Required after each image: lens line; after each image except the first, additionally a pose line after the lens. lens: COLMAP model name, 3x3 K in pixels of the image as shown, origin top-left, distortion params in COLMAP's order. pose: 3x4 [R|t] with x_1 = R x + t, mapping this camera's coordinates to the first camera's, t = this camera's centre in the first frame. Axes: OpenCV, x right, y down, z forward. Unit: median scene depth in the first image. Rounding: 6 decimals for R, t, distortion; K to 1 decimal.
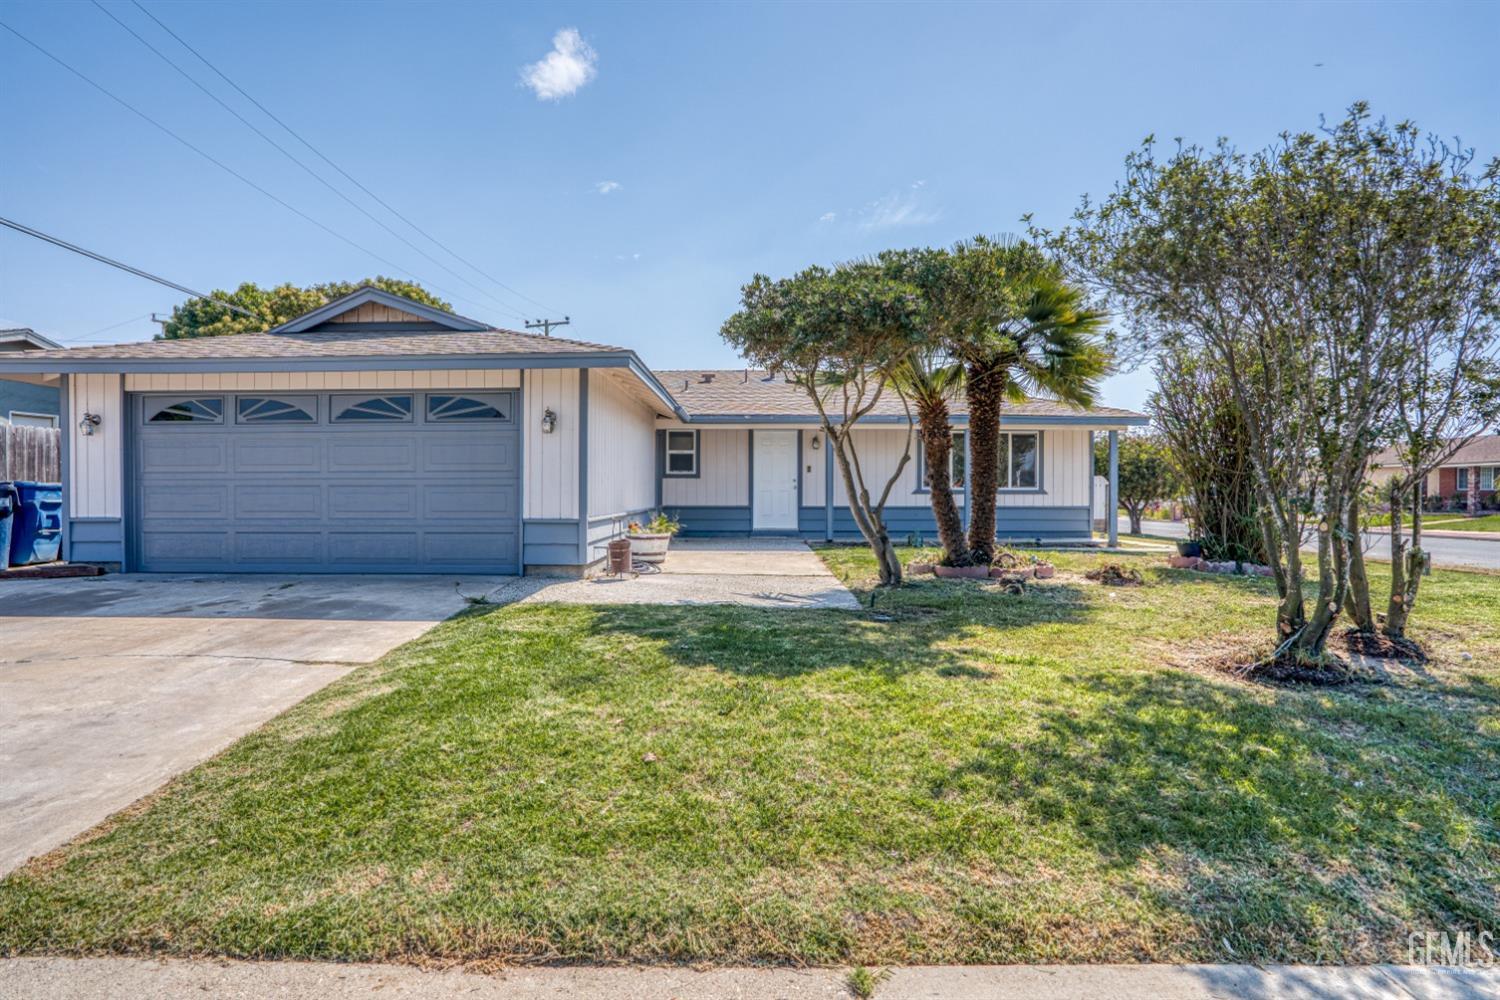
lens RADIAL K [[719.0, 0, 749.4], [0, 719.0, 497.3], [0, 0, 1]] dist [-0.011396, 0.003417]
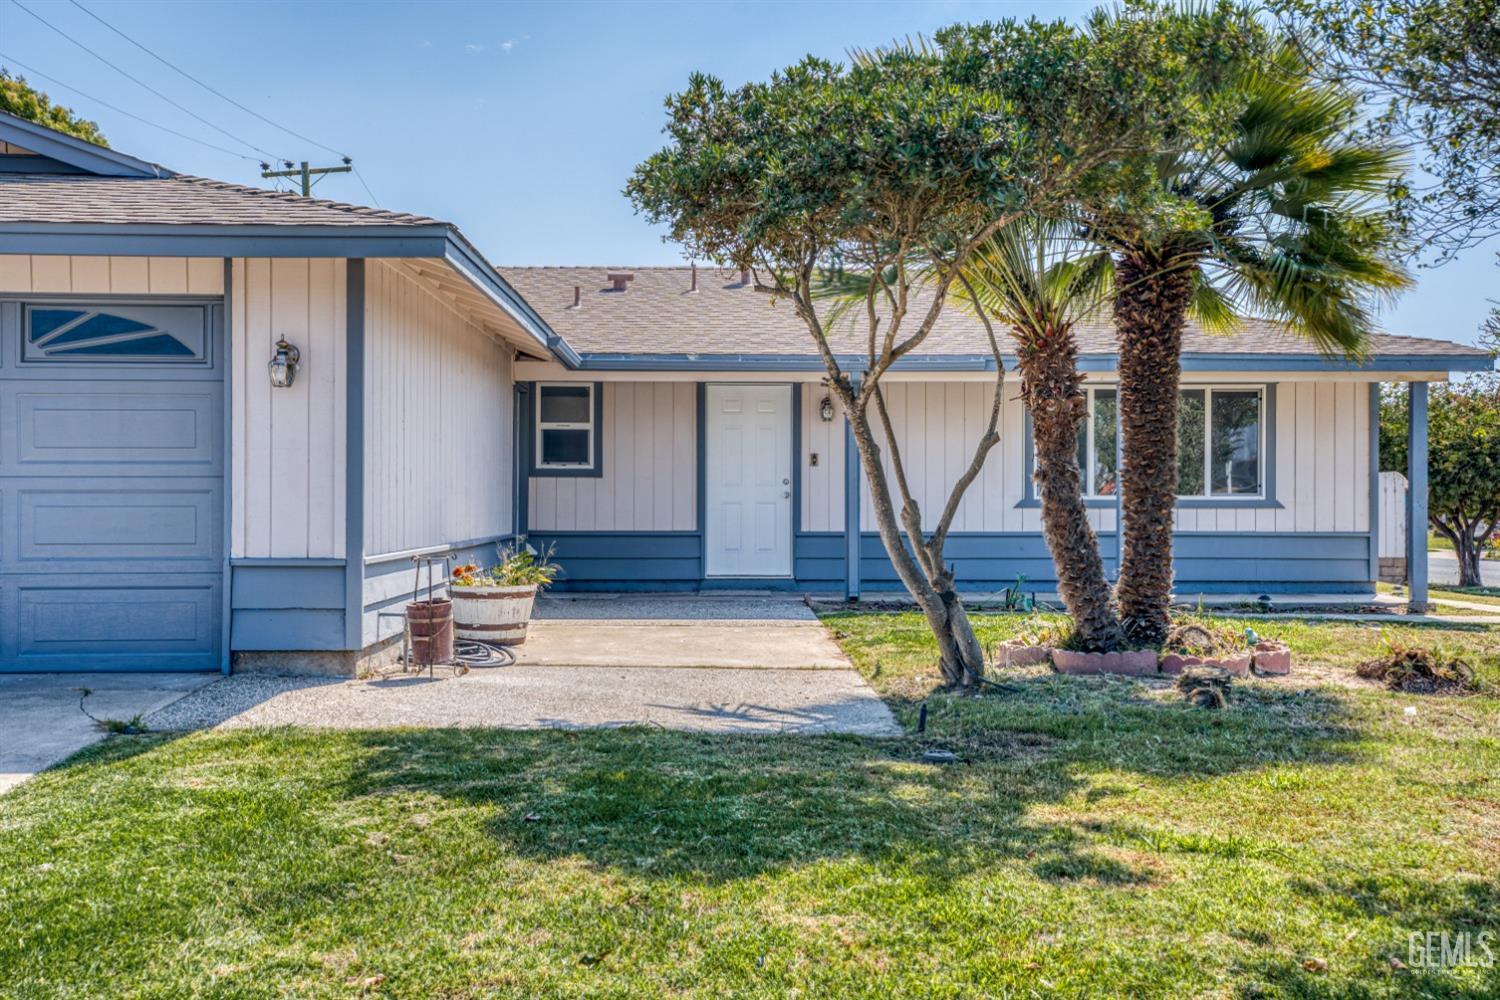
lens RADIAL K [[1382.9, 0, 739.7], [0, 1382.9, 503.5], [0, 0, 1]] dist [0.131304, 0.000000]
pose [[0.999801, 0.000251, 0.019942, 0.019067], [-0.000114, 0.999977, -0.006851, -0.001568], [-0.019943, 0.006848, 0.999778, 0.015784]]
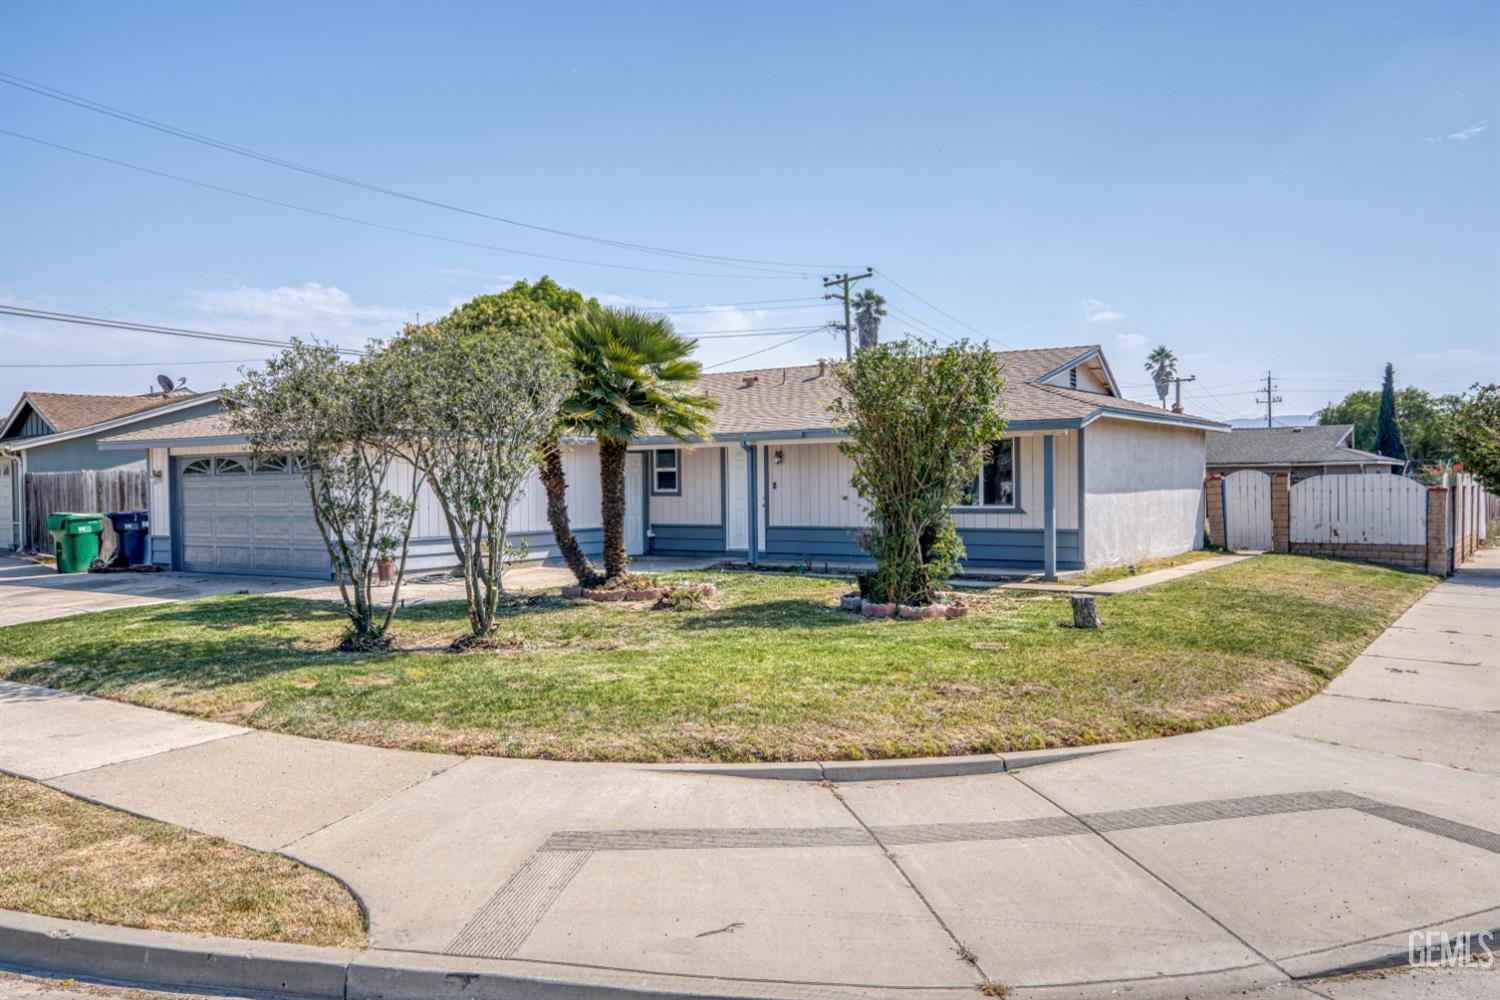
lens RADIAL K [[1106.0, 0, 764.8], [0, 1106.0, 495.3], [0, 0, 1]] dist [0.039765, -0.003565]
pose [[0.848134, -0.005702, -0.529751, 1.574327], [0.008396, 0.999961, 0.002678, -0.058838], [0.529715, -0.006719, 0.848149, -0.401321]]
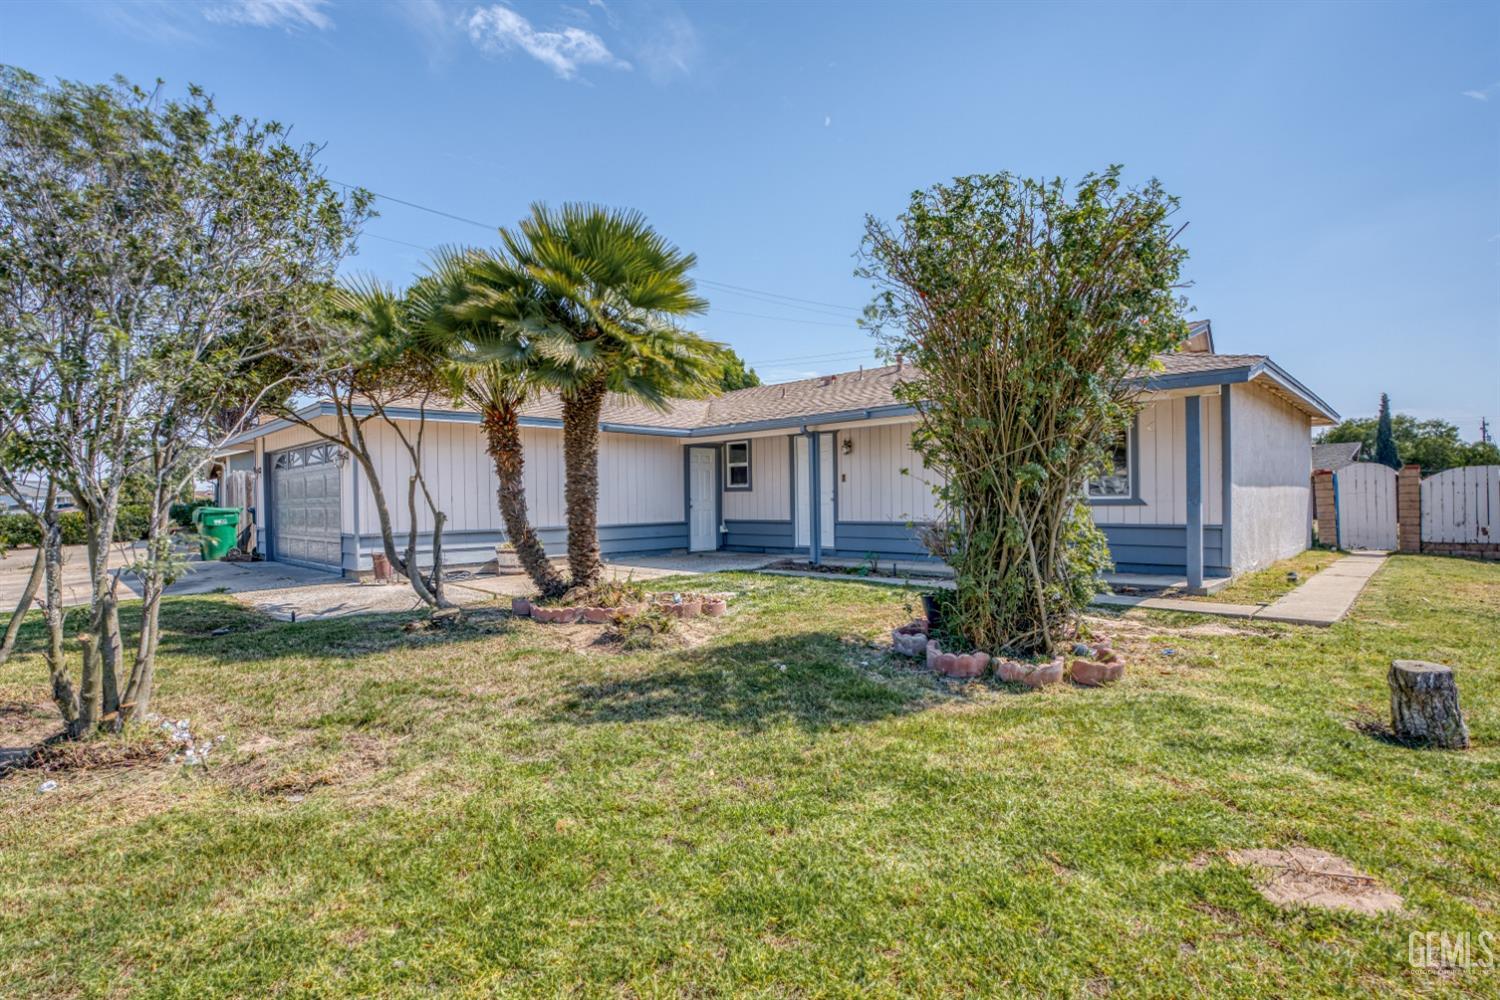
lens RADIAL K [[719.0, 0, 772.3], [0, 719.0, 504.7], [0, 0, 1]] dist [-0.011396, 0.003417]
pose [[0.758810, -0.007193, -0.651273, 1.104249], [0.008611, 0.999962, -0.001011, -0.013452], [0.651255, -0.004840, 0.758843, 0.558976]]
